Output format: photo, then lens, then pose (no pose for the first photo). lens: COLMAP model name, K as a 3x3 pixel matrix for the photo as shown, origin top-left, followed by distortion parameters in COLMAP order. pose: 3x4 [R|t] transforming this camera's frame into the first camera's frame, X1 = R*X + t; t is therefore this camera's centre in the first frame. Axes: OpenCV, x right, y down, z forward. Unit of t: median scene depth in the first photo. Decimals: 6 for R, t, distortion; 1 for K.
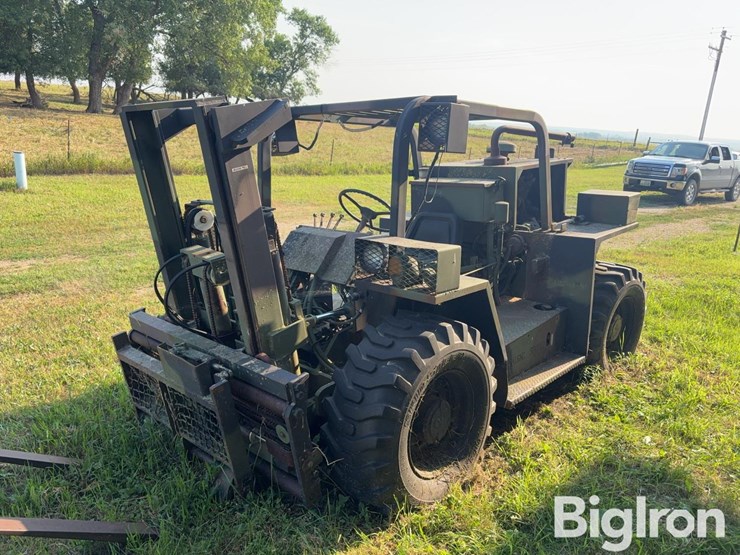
lens RADIAL K [[557.6, 0, 372.5], [0, 557.6, 283.5], [0, 0, 1]] dist [0.057225, -0.062754]
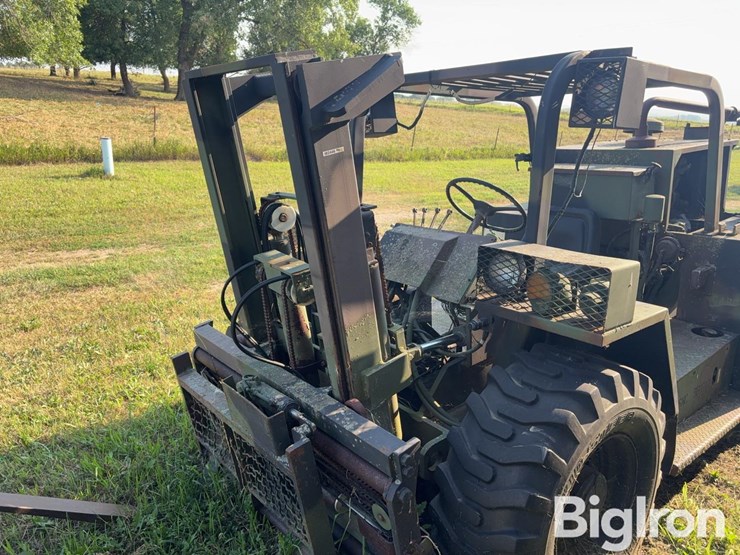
lens RADIAL K [[557.6, 0, 370.3], [0, 557.6, 284.2], [0, 0, 1]] dist [0.057225, -0.062754]
pose [[0.990739, 0.029752, -0.132482, -0.065595], [-0.026437, 0.999294, 0.026710, -0.040453], [0.133183, -0.022960, 0.990825, 0.212341]]
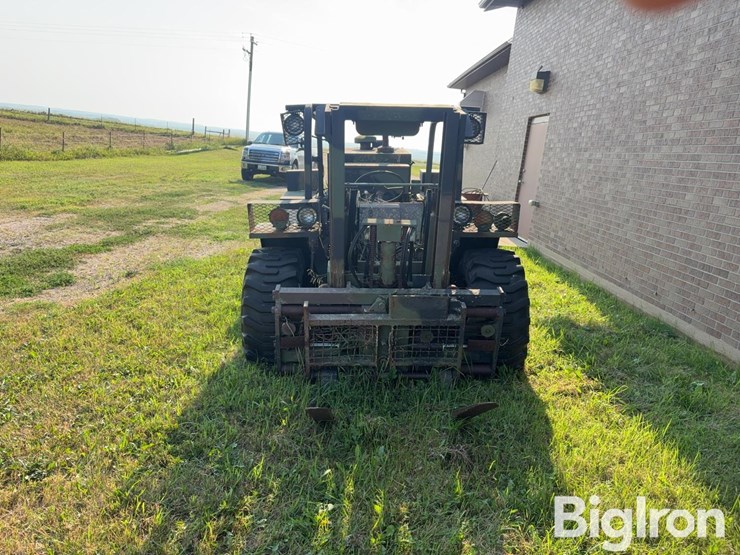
lens RADIAL K [[557.6, 0, 367.0], [0, 557.6, 279.0], [0, 0, 1]] dist [0.057225, -0.062754]
pose [[0.714362, -0.157549, 0.681810, -1.063269], [0.146924, 0.986377, 0.073988, -0.023295], [-0.684178, 0.047320, 0.727778, 0.087605]]
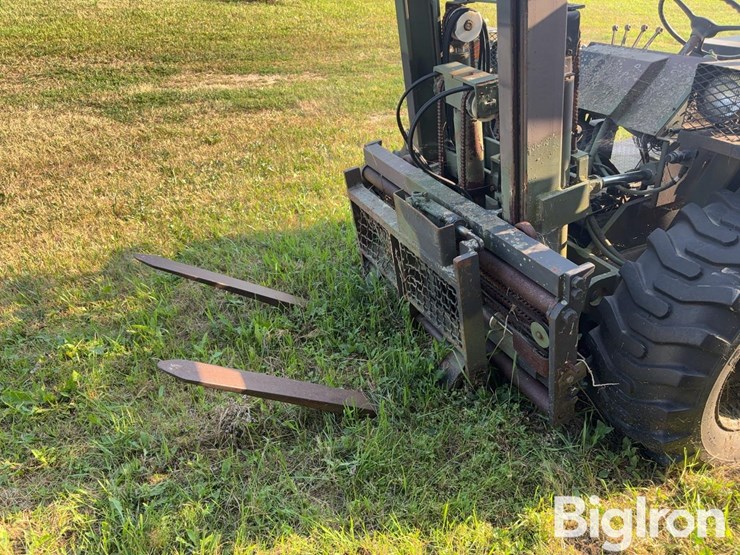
lens RADIAL K [[557.6, 0, 370.5], [0, 557.6, 281.7], [0, 0, 1]] dist [0.057225, -0.062754]
pose [[0.920108, 0.192048, -0.341349, -0.095253], [-0.090375, 0.952118, 0.292069, 0.001700], [0.381095, -0.237885, 0.893407, 0.197389]]
